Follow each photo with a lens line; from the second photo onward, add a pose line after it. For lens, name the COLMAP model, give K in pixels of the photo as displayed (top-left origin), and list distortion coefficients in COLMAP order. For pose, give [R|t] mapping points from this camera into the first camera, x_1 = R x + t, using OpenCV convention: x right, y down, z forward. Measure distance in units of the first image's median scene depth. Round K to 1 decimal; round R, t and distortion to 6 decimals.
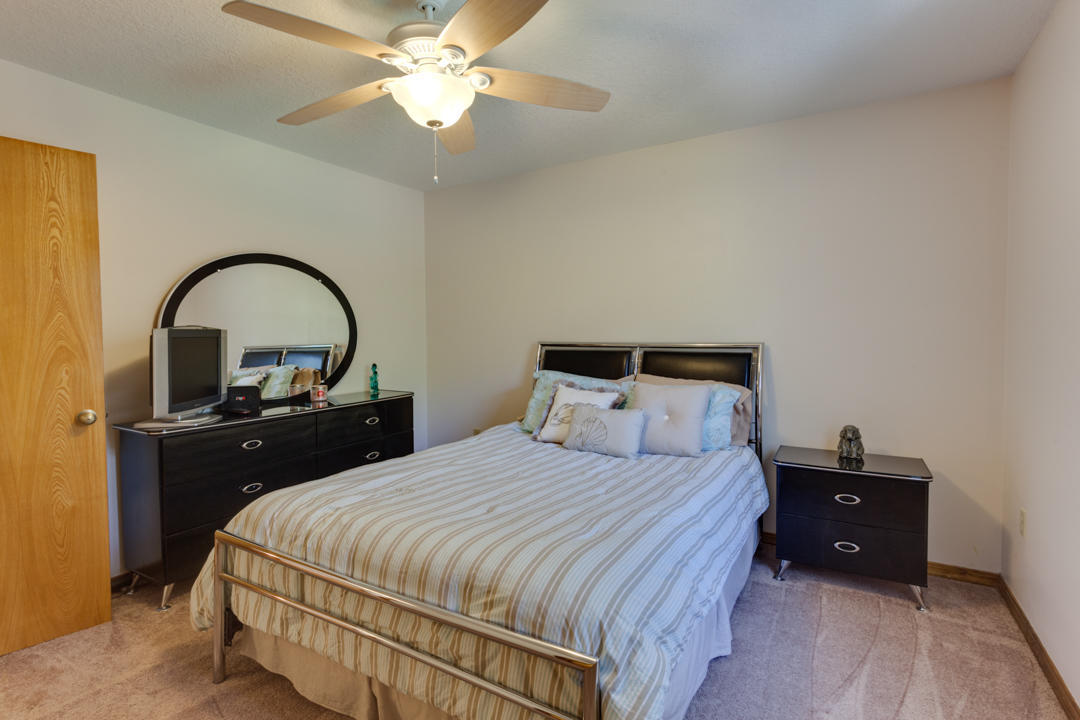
lens RADIAL K [[525.0, 0, 539.1], [0, 525.0, 354.9], [0, 0, 1]] dist [0.003920, 0.000714]
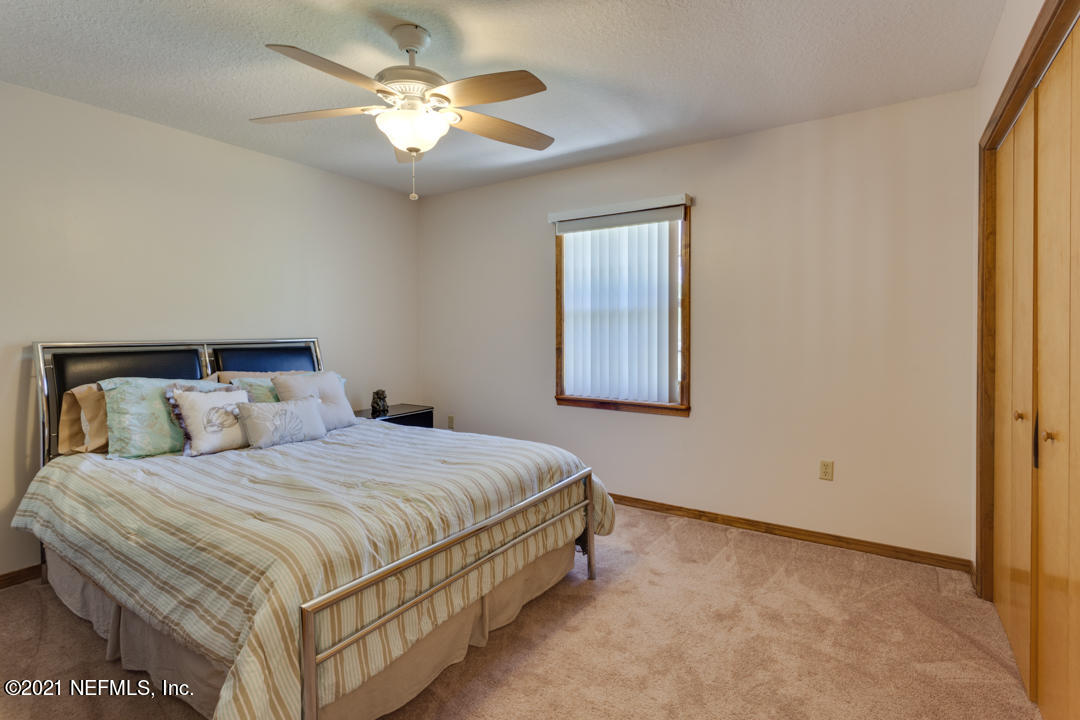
lens RADIAL K [[525.0, 0, 539.1], [0, 525.0, 354.9], [0, 0, 1]] dist [0.003920, 0.000714]
pose [[0.050786, -0.048195, 0.997546, -0.914887], [0.037115, 0.998236, 0.046339, -0.022085], [-0.998020, 0.034671, 0.052485, 0.435741]]
